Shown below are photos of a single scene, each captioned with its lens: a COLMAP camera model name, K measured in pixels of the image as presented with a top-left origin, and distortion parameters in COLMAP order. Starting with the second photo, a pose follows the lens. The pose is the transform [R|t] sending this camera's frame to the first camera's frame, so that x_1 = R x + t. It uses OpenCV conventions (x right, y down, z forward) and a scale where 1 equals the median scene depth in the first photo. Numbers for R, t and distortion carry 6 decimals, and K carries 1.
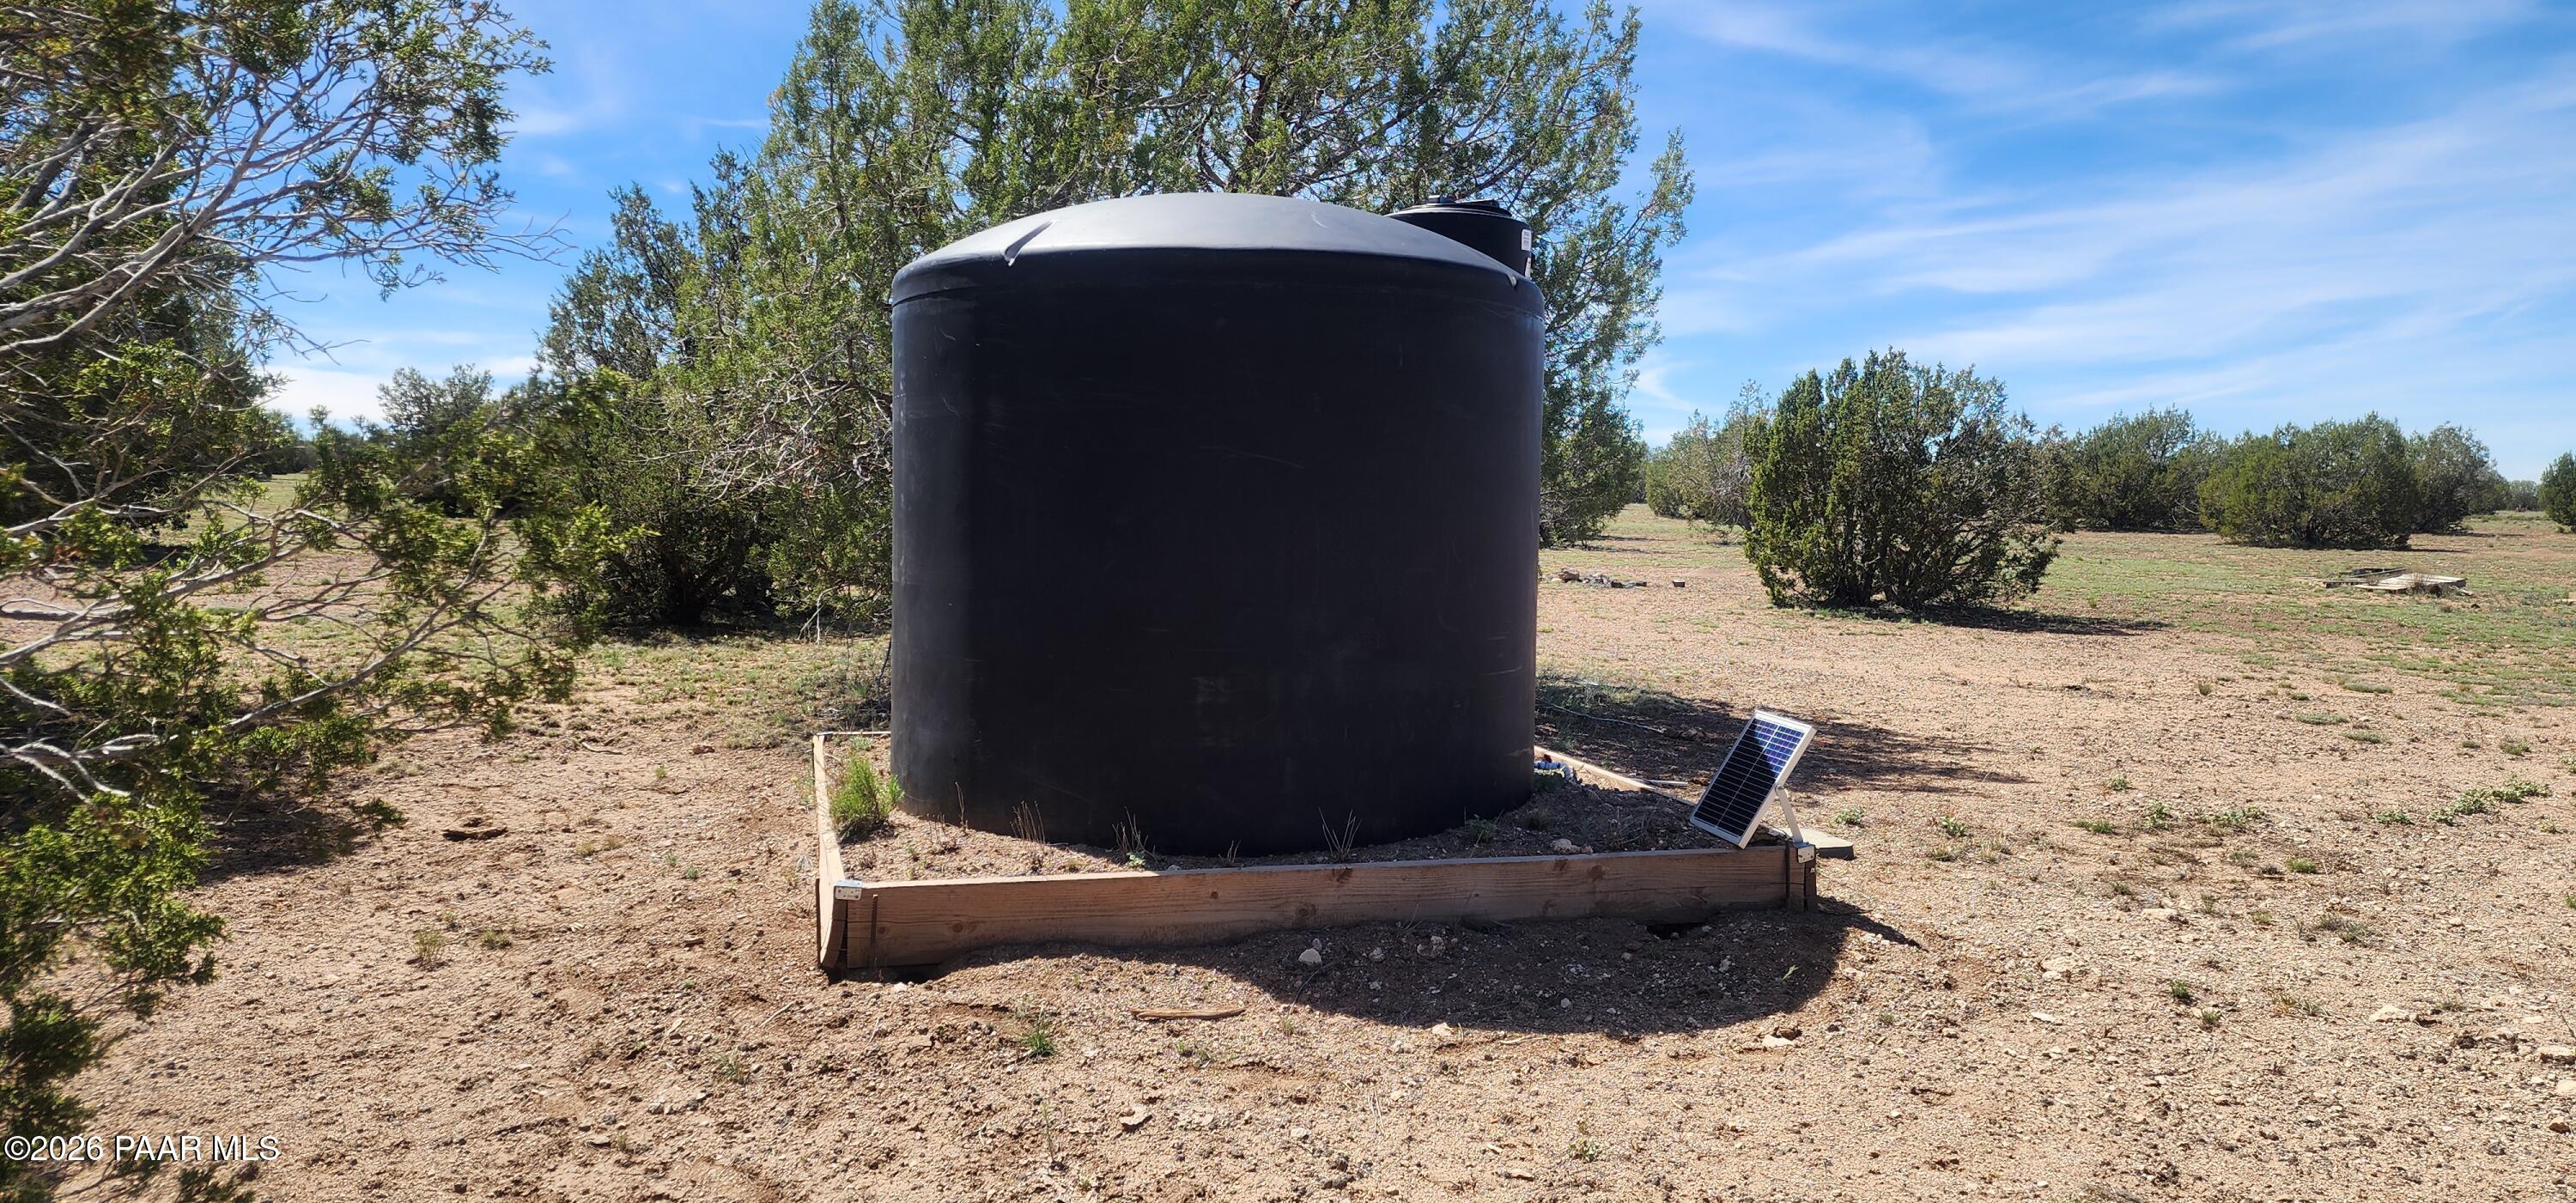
lens RADIAL K [[1573.7, 0, 1288.0], [0, 1573.7, 601.5], [0, 0, 1]] dist [0.072466, -0.050830]
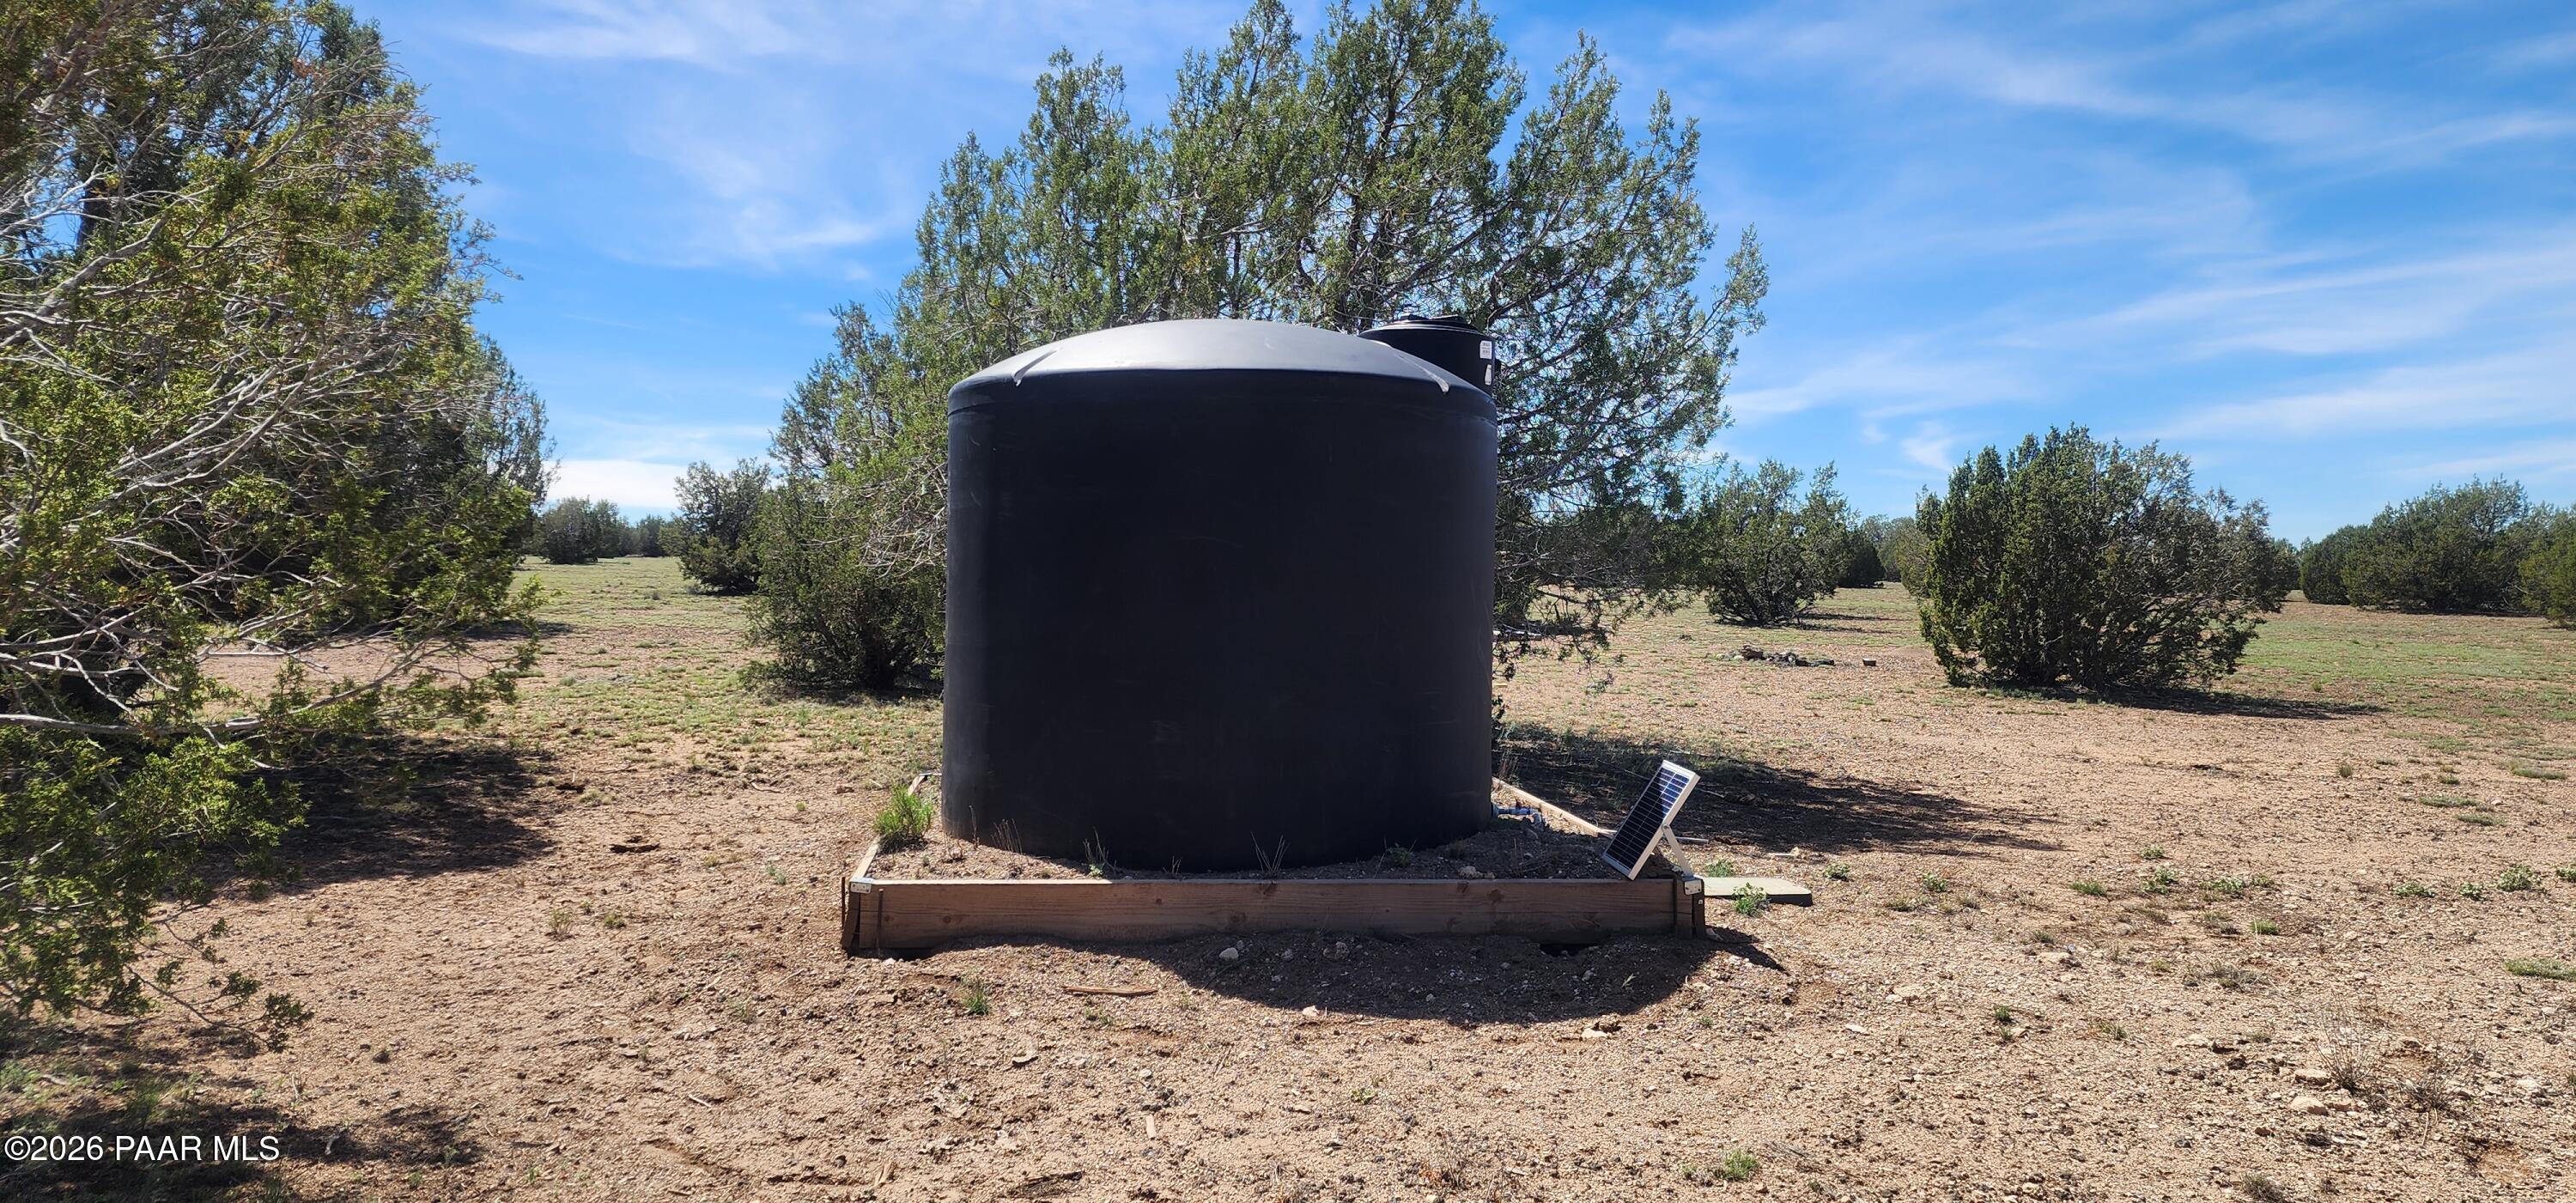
lens RADIAL K [[1573.7, 0, 1288.0], [0, 1573.7, 601.5], [0, 0, 1]] dist [0.072466, -0.050830]
pose [[0.987701, 0.001558, -0.156346, 0.223300], [-0.009411, 0.998730, -0.049502, 0.015302], [0.156070, 0.050364, 0.986461, -0.171894]]
